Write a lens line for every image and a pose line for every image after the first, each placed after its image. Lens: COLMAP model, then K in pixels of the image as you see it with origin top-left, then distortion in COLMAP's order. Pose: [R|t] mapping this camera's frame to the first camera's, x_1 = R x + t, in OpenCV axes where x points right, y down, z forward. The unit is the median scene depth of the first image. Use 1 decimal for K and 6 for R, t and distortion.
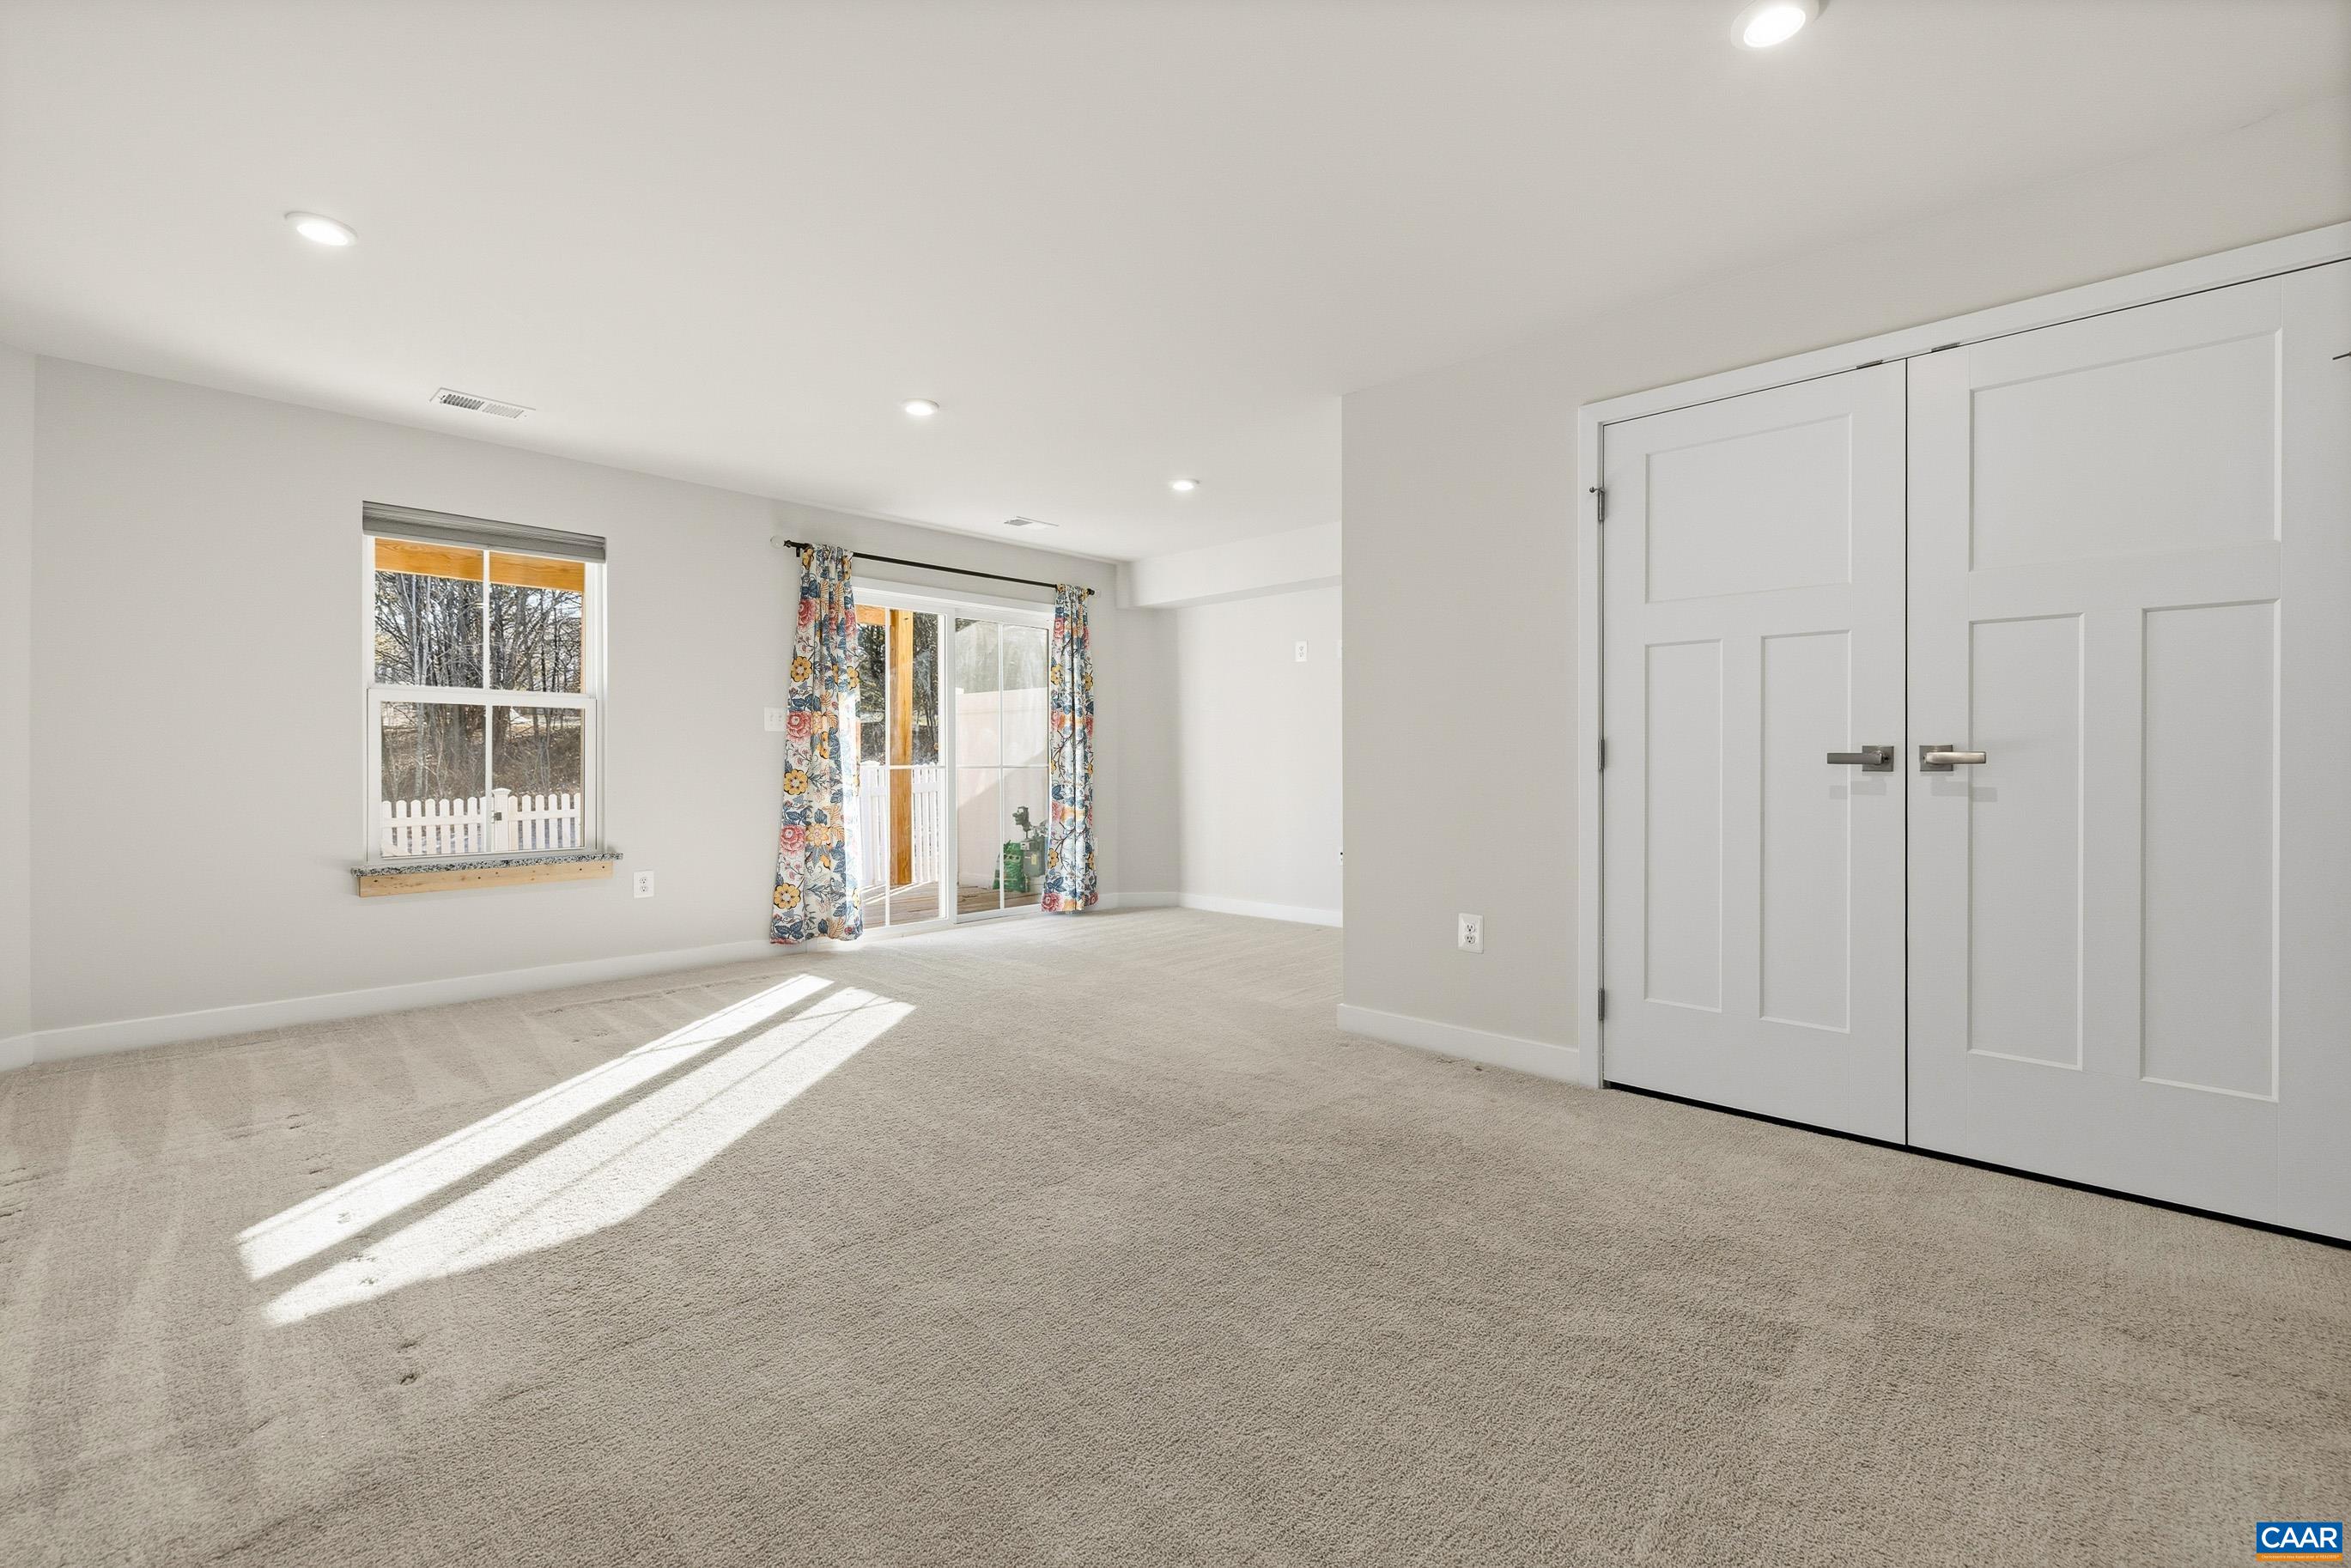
lens RADIAL K [[1021.8, 0, 1175.5], [0, 1021.8, 784.0], [0, 0, 1]] dist [0.001445, 0.000171]
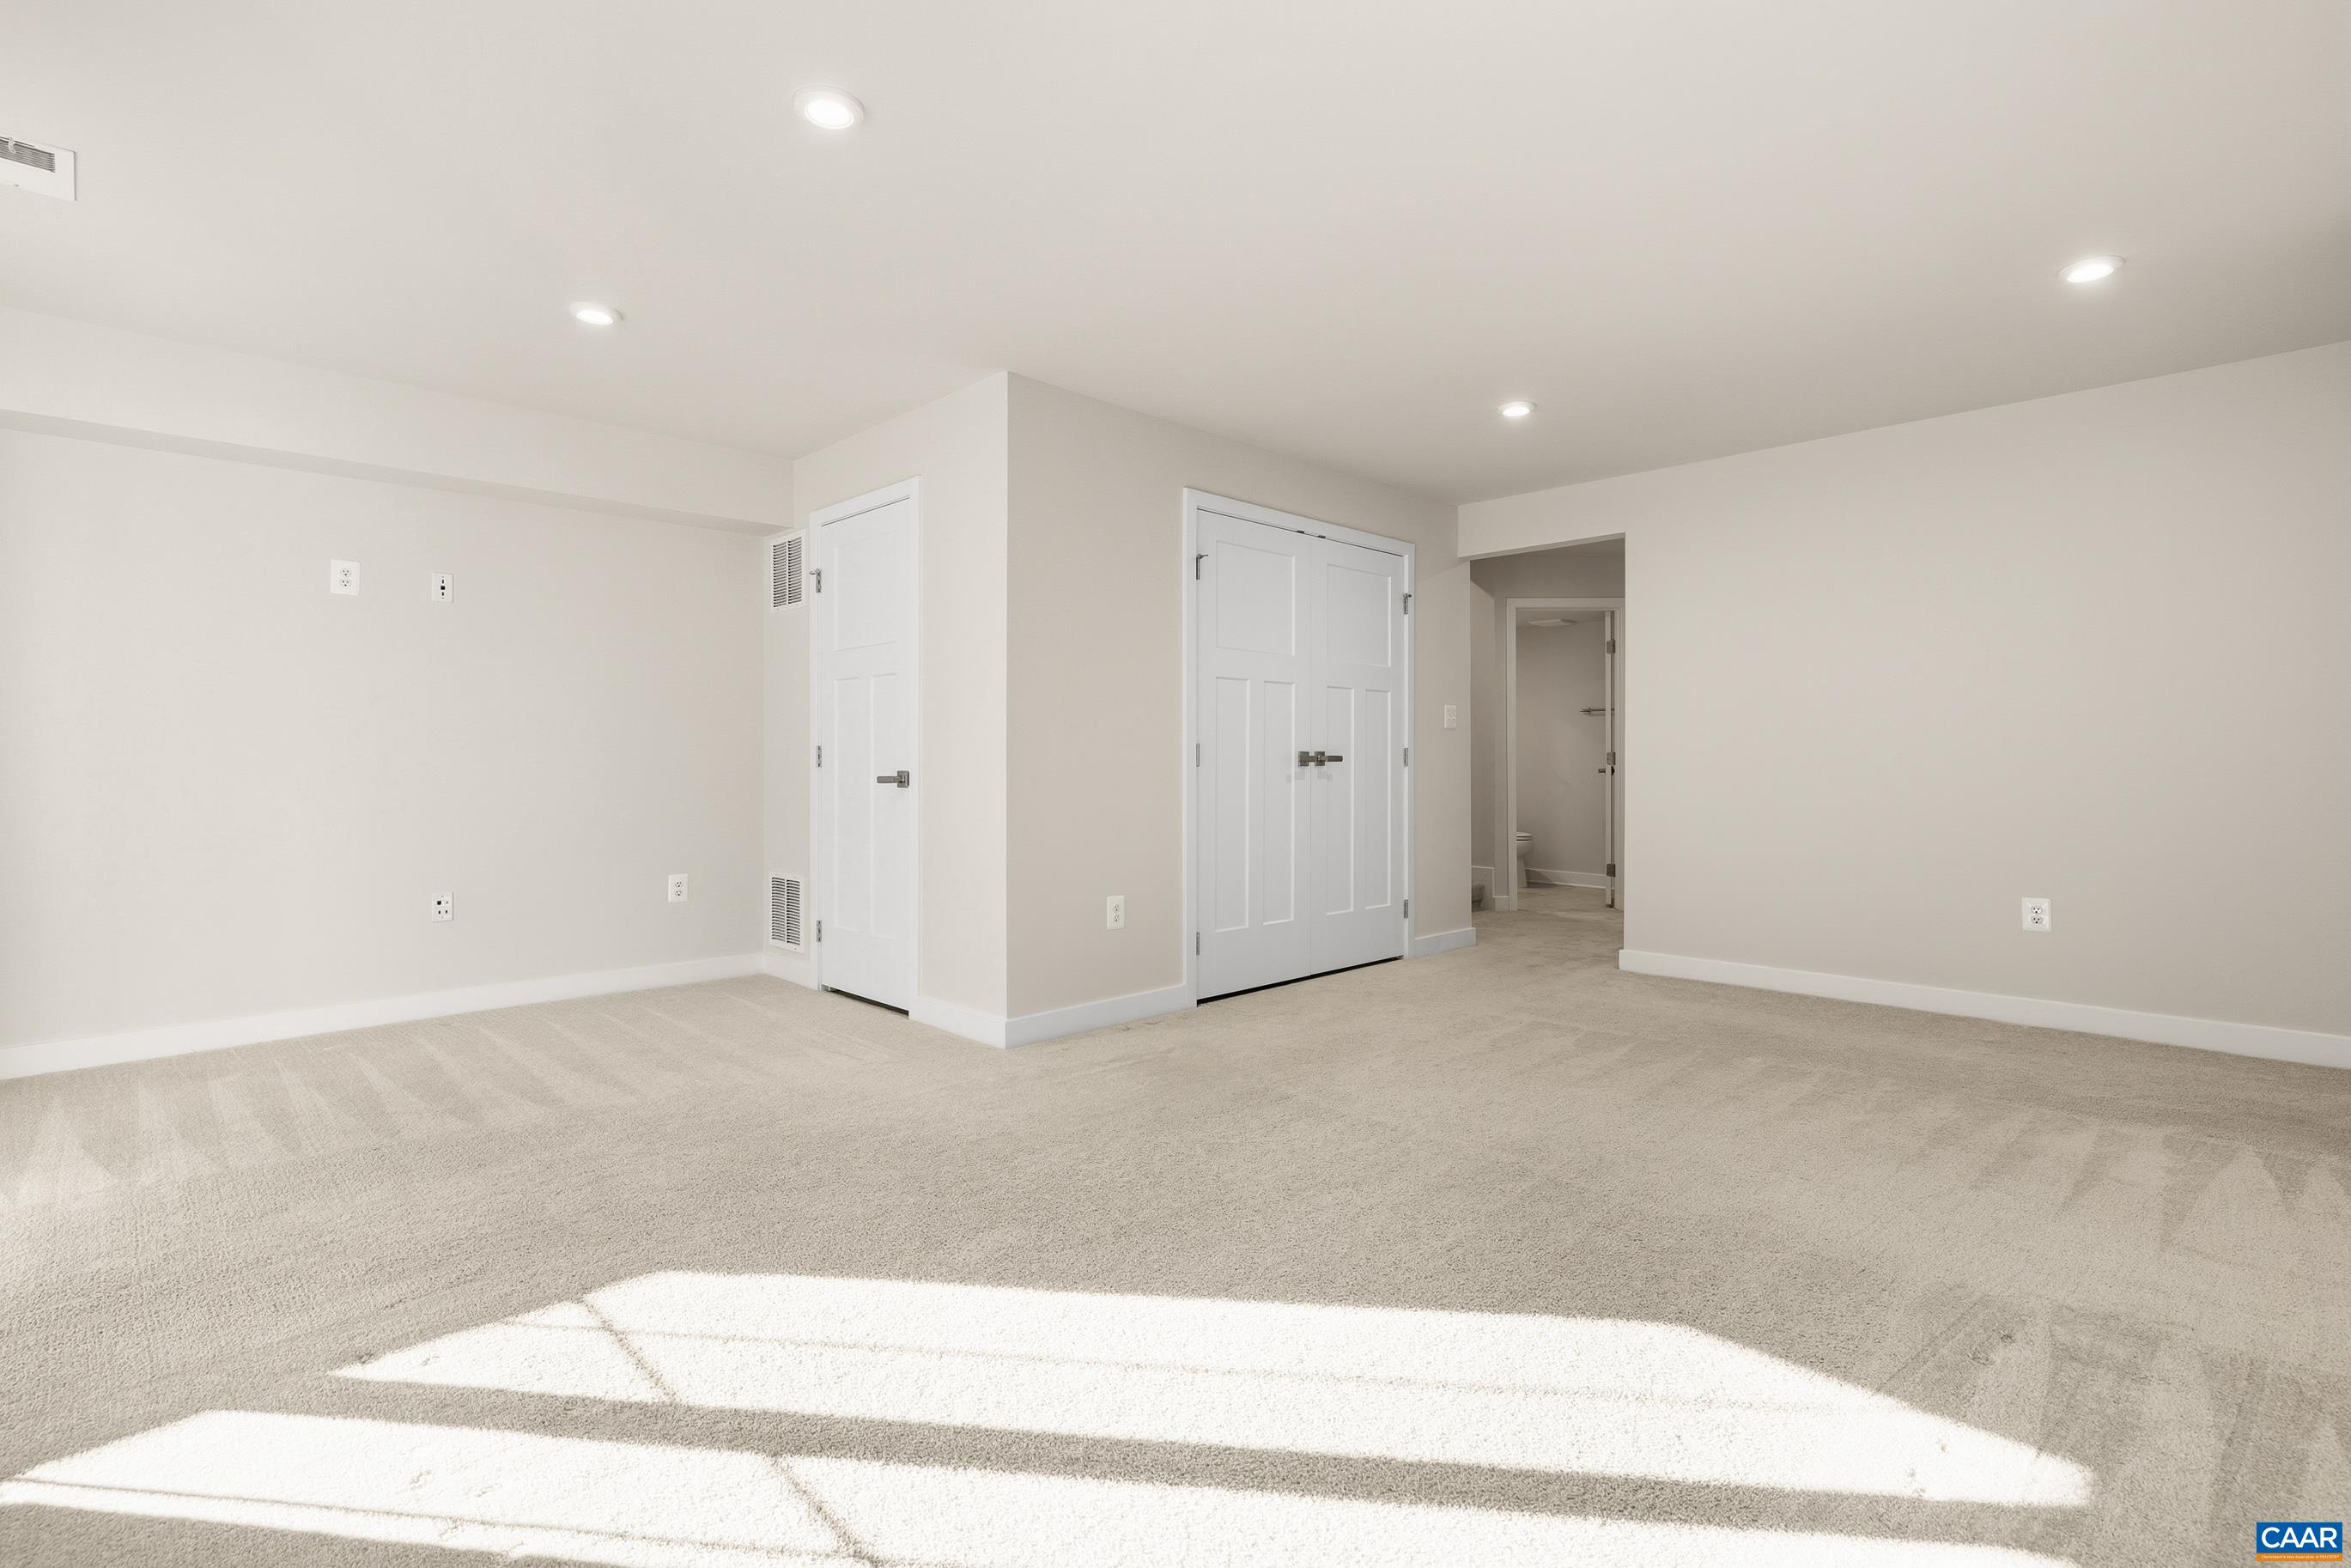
lens RADIAL K [[1112.4, 0, 1175.5], [0, 1112.4, 784.0], [0, 0, 1]] dist [-0.008497, 0.001704]
pose [[0.012848, -0.017359, 0.999767, -1.011959], [0.023576, 0.999577, 0.017053, -0.016104], [-0.999639, 0.023352, 0.013252, 0.982161]]
